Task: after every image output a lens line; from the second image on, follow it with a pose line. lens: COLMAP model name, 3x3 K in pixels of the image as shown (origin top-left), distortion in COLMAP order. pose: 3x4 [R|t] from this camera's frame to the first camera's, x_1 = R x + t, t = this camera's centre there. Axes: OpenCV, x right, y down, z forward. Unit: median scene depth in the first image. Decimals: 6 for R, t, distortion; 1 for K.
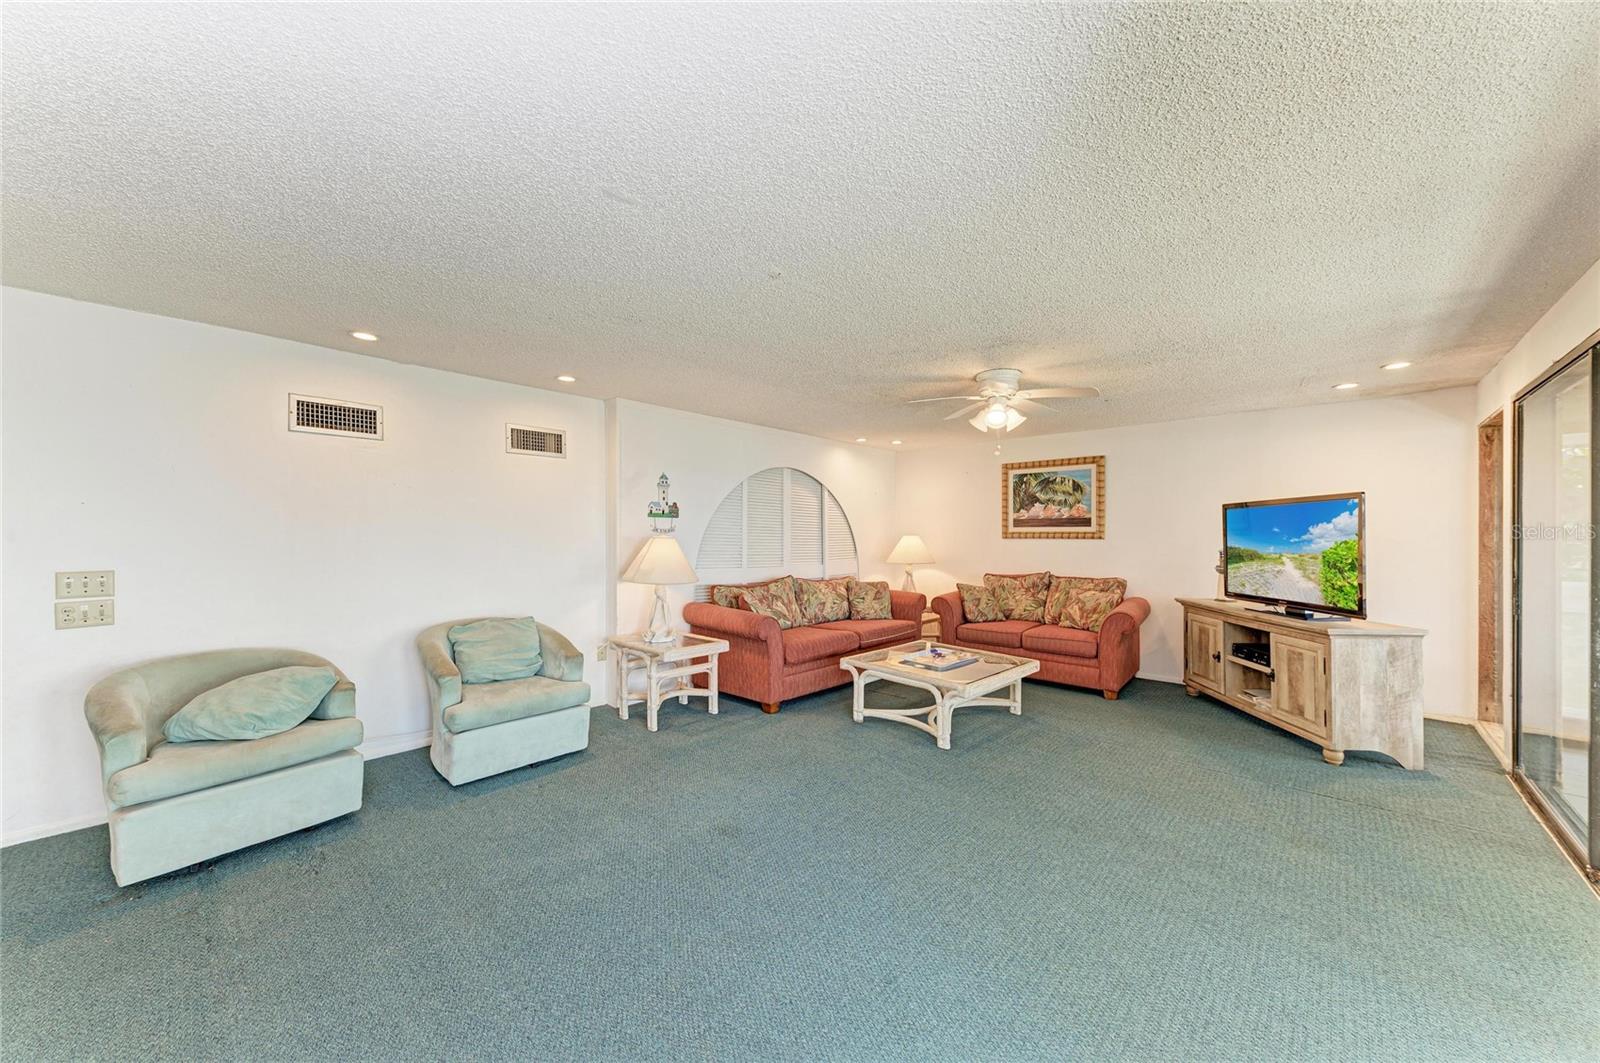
lens RADIAL K [[579.1, 0, 805.3], [0, 579.1, 539.7], [0, 0, 1]] dist [0.010161, -0.000586]
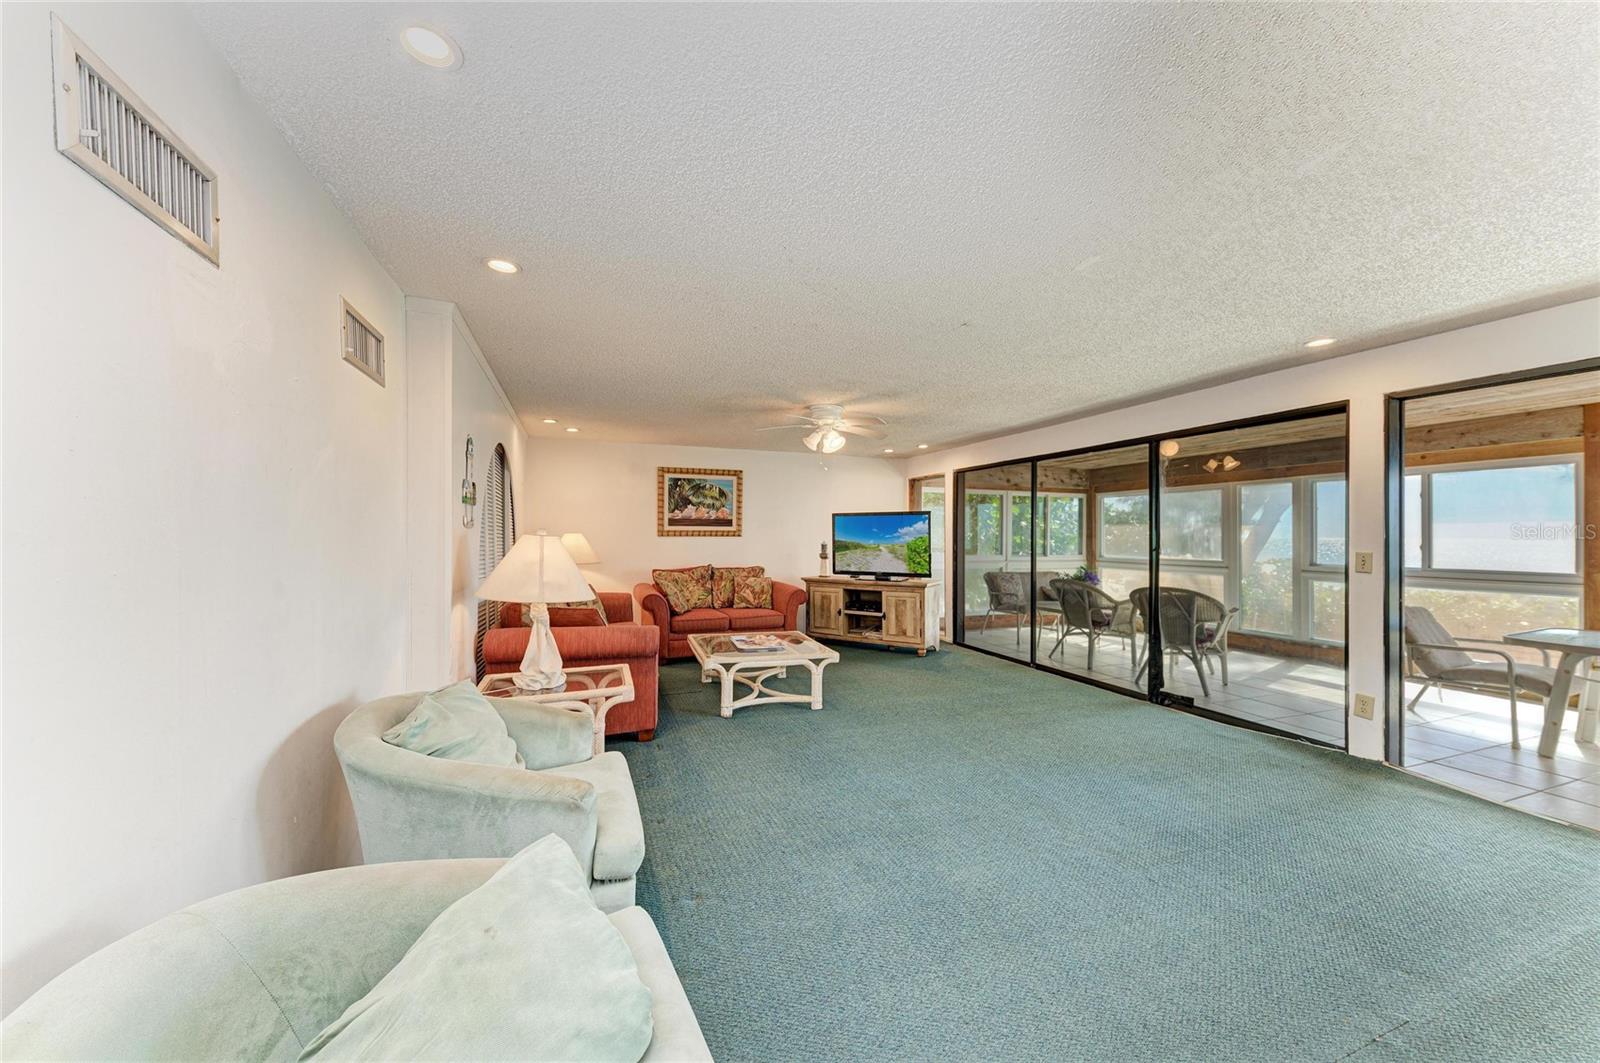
lens RADIAL K [[579.1, 0, 796.7], [0, 579.1, 544.0], [0, 0, 1]] dist [0.010161, -0.000586]
pose [[0.447291, -0.014081, 0.894278, -0.714401], [0.004296, 0.999898, 0.013596, -0.001640], [-0.894378, -0.002240, 0.447306, 0.414065]]
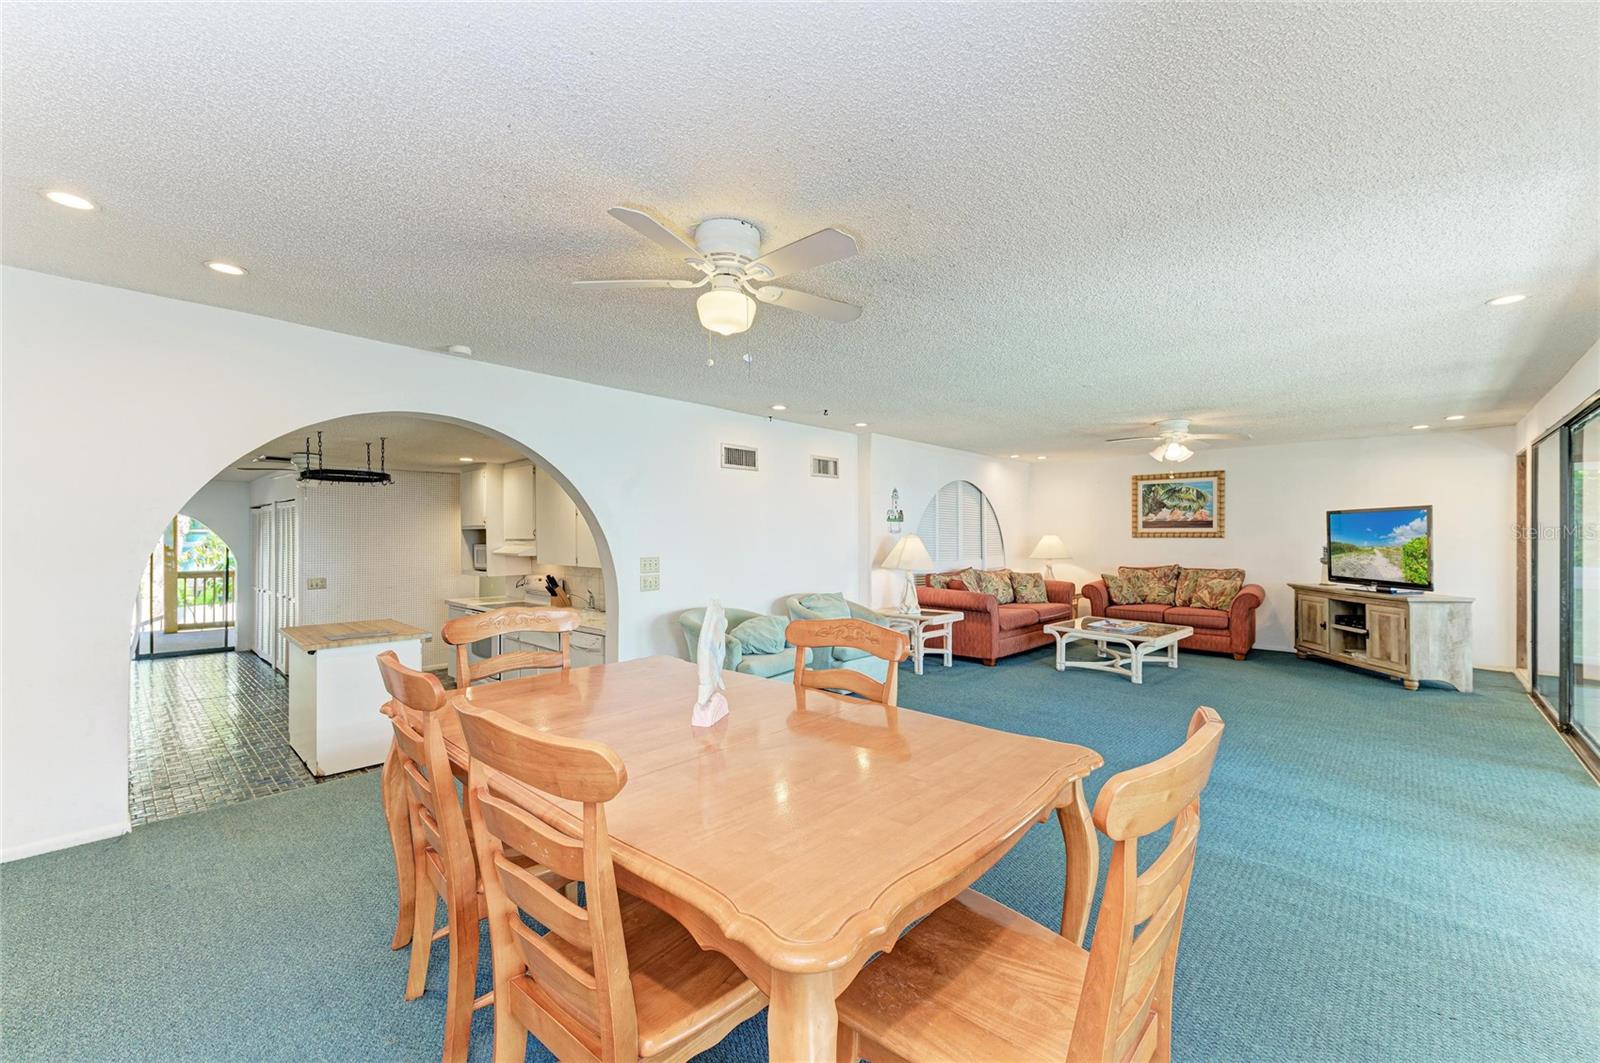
lens RADIAL K [[662.2, 0, 794.4], [0, 662.2, 538.0], [0, 0, 1]] dist [0.008832, -0.000370]
pose [[0.999953, -0.000949, -0.009661, -0.493406], [0.000920, 0.999995, -0.003068, 0.003532], [0.009664, 0.003059, 0.999949, -0.542571]]
